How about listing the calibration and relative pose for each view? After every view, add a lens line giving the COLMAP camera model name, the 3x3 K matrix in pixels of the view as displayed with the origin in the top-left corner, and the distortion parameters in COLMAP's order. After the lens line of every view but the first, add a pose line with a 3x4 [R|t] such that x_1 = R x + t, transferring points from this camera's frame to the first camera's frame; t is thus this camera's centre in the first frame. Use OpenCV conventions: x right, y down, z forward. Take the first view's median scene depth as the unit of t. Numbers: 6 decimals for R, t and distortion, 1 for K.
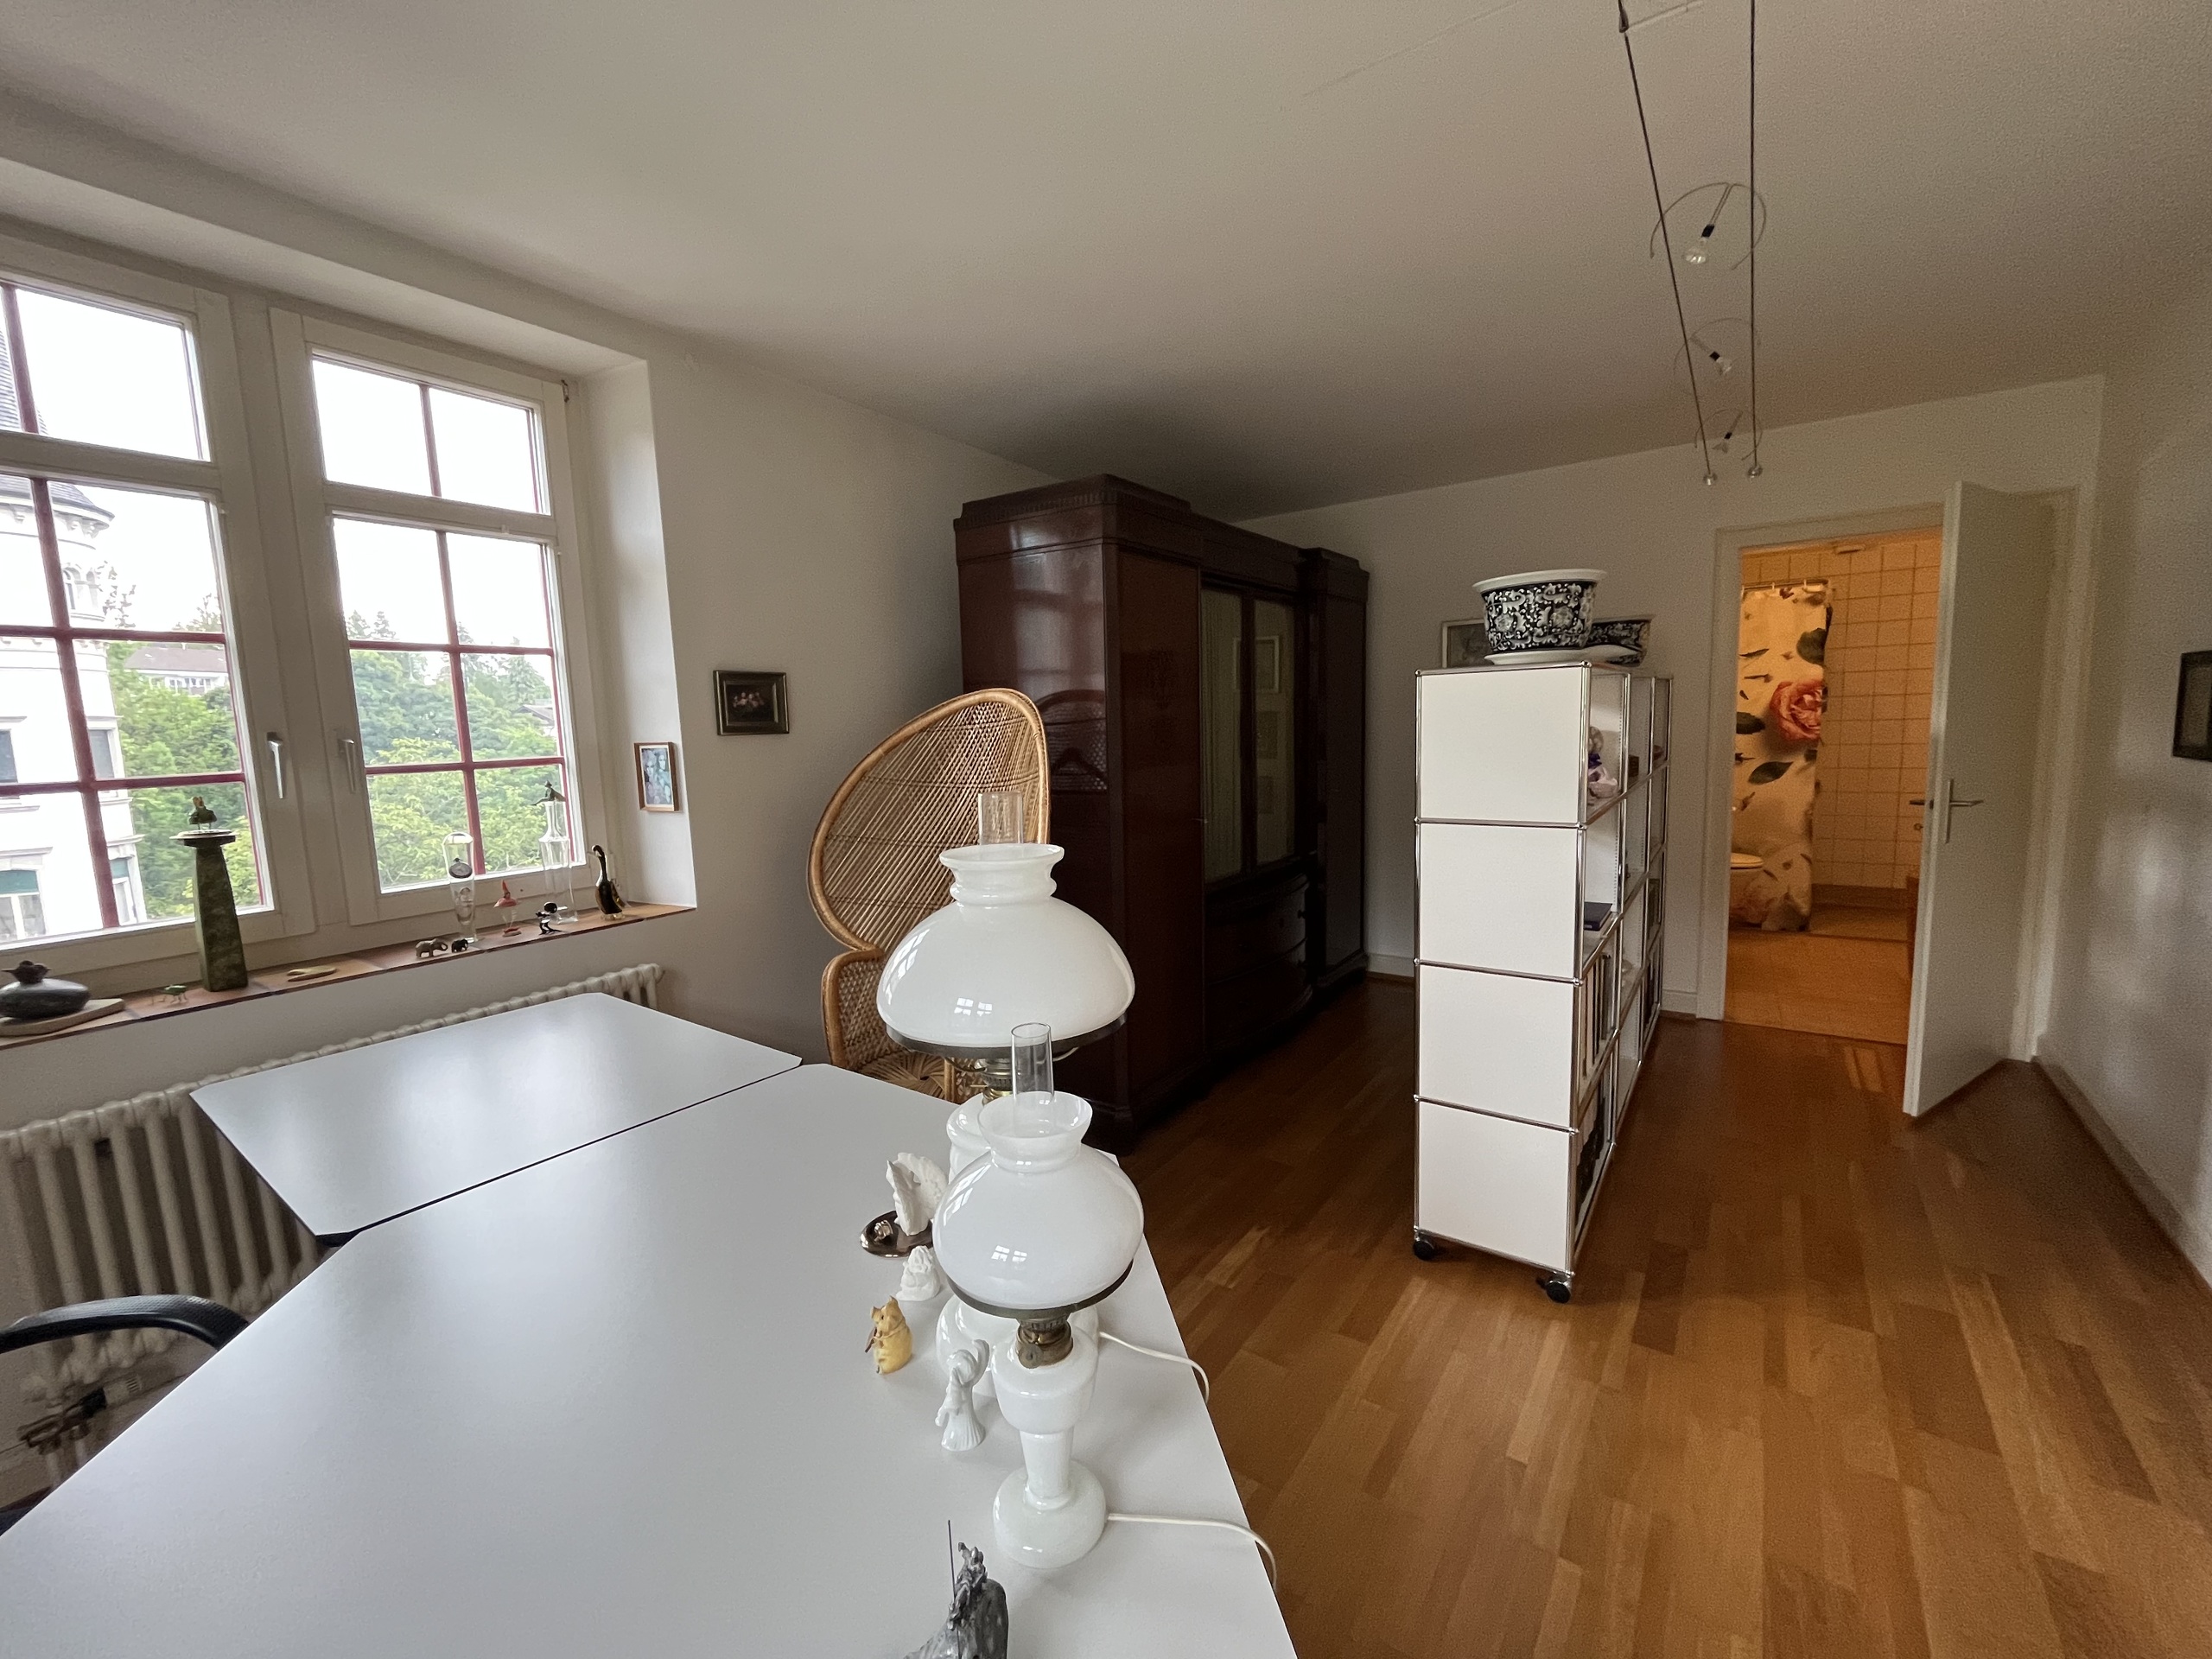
lens RADIAL K [[903.2, 0, 1105.4], [0, 903.2, 829.9], [0, 0, 1]] dist [-0.007790, 0.001955]
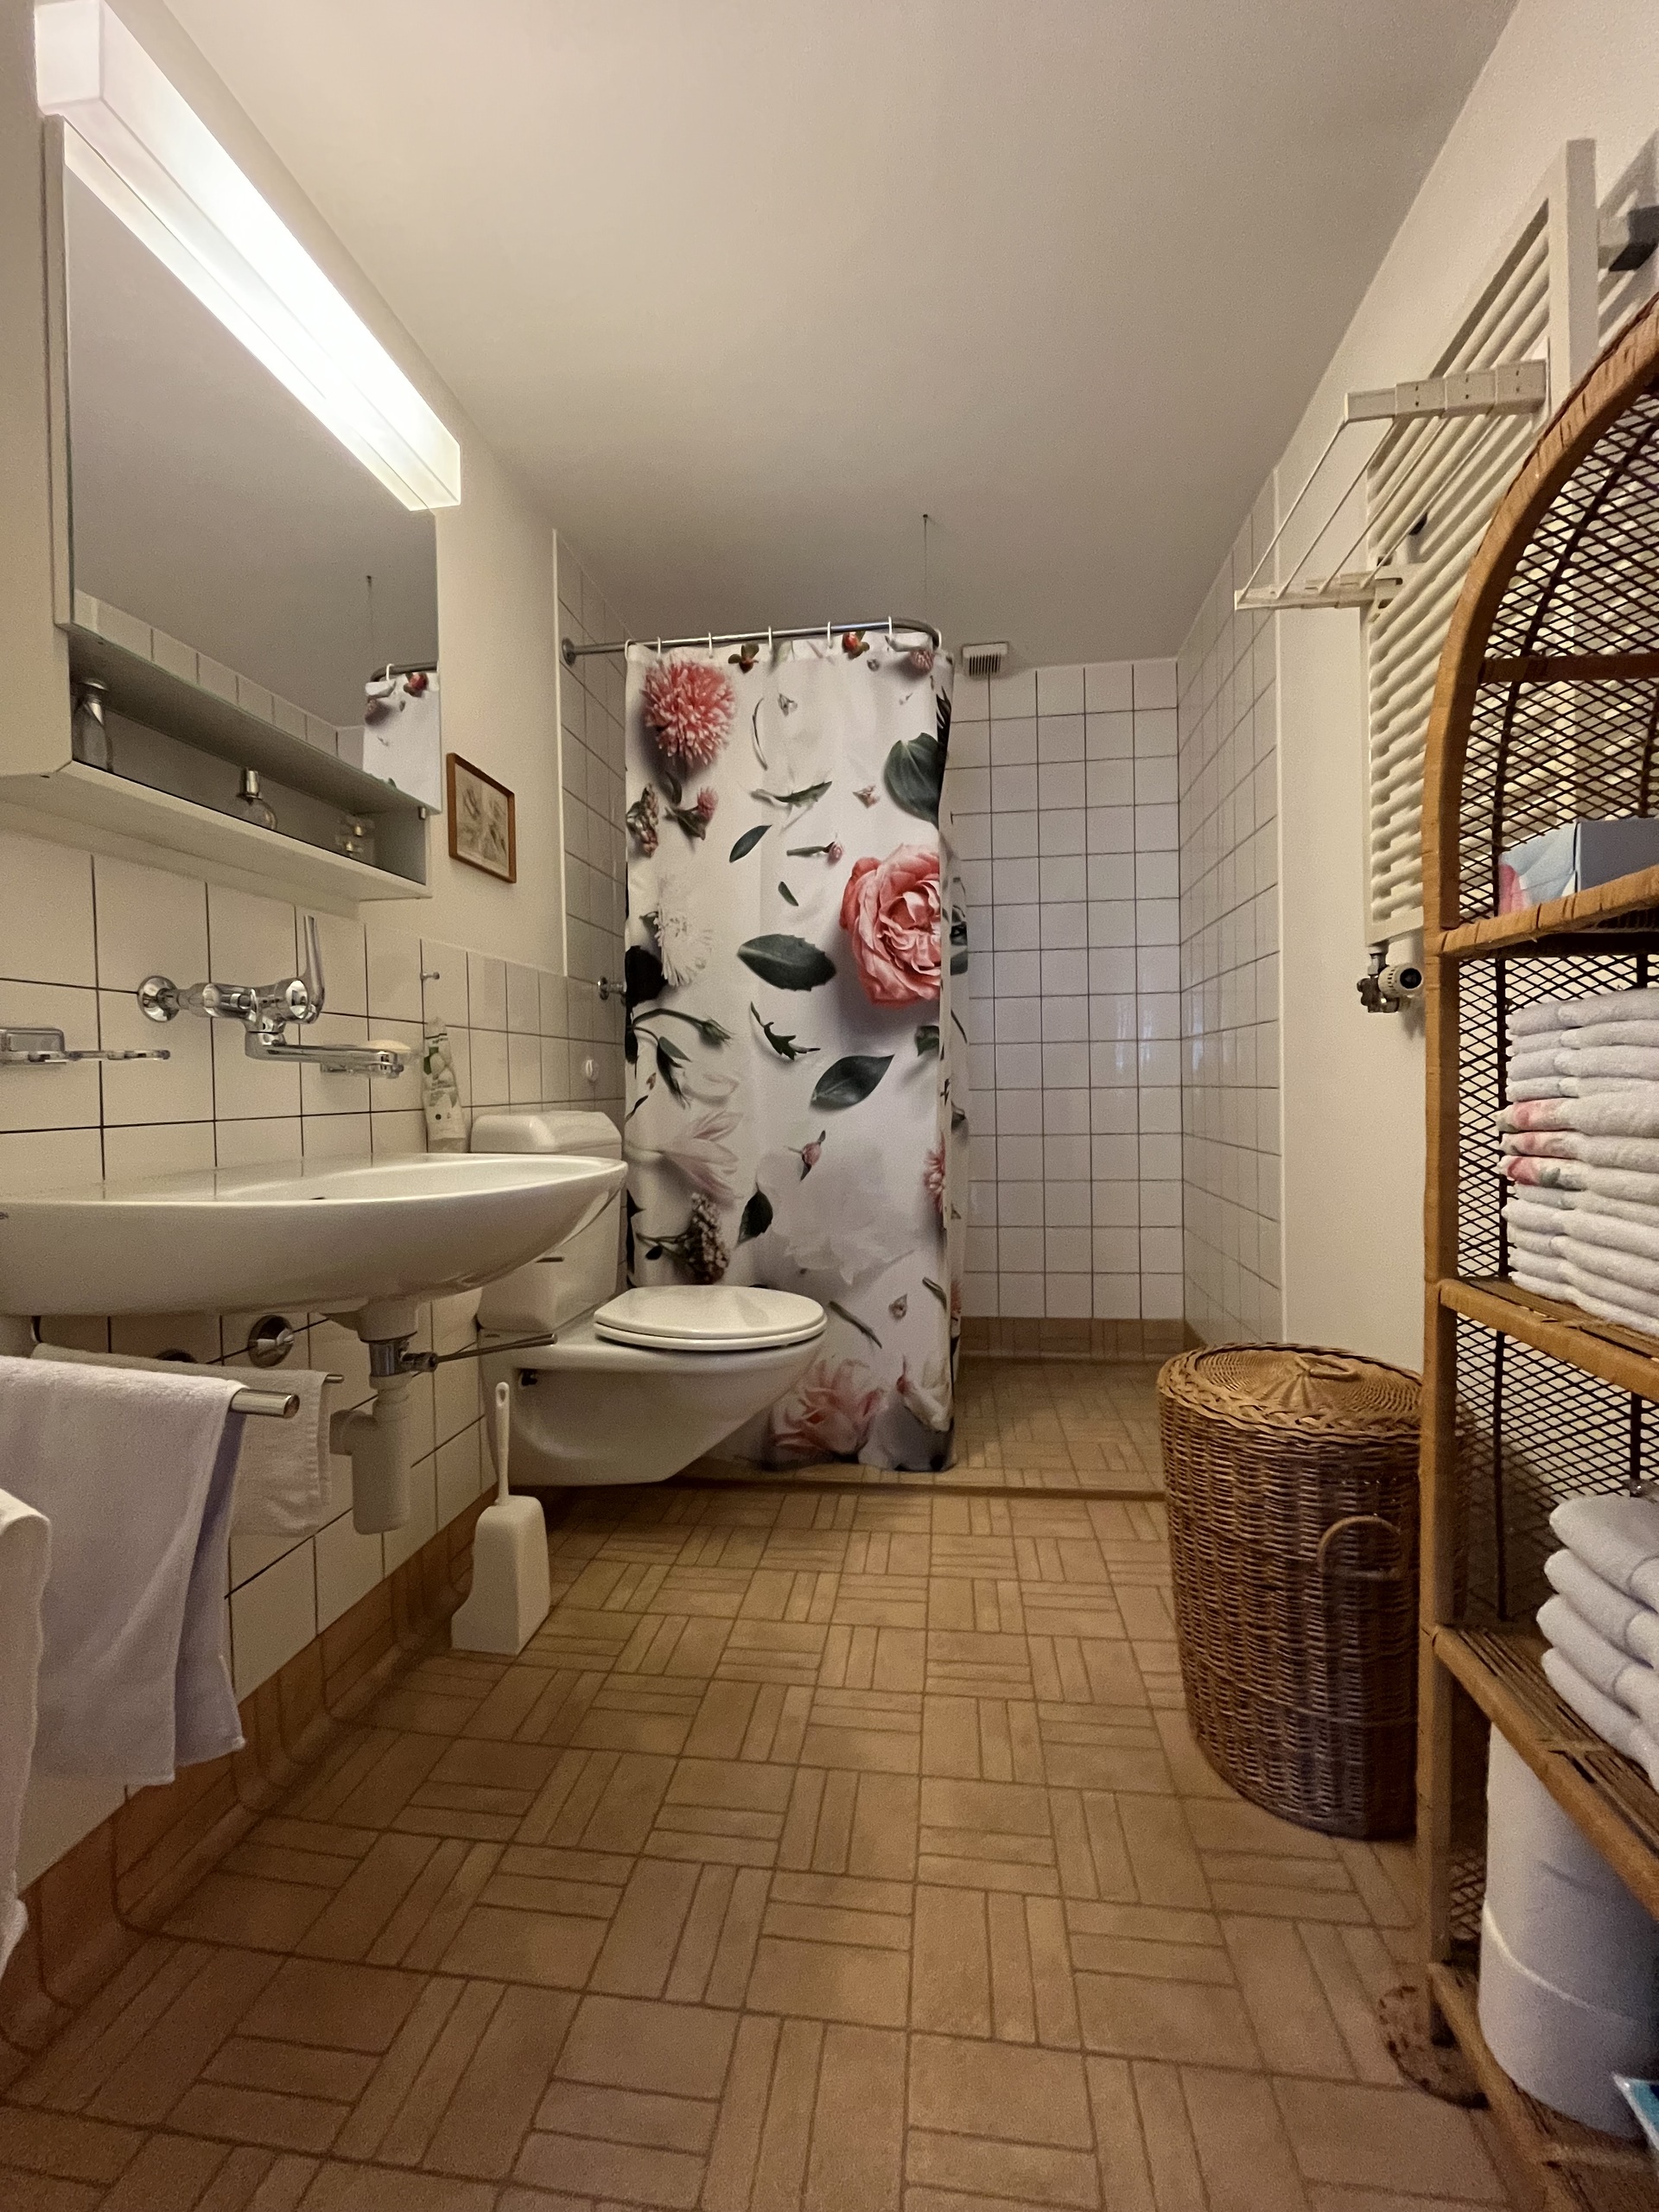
lens RADIAL K [[903.2, 0, 839.0], [0, 903.2, 1105.5], [0, 0, 1]] dist [-0.007790, 0.001955]
pose [[0.890098, 0.014159, 0.455549, 0.553643], [0.039005, 0.993484, -0.107090, -0.009887], [-0.454097, 0.113090, 0.883746, 0.648650]]
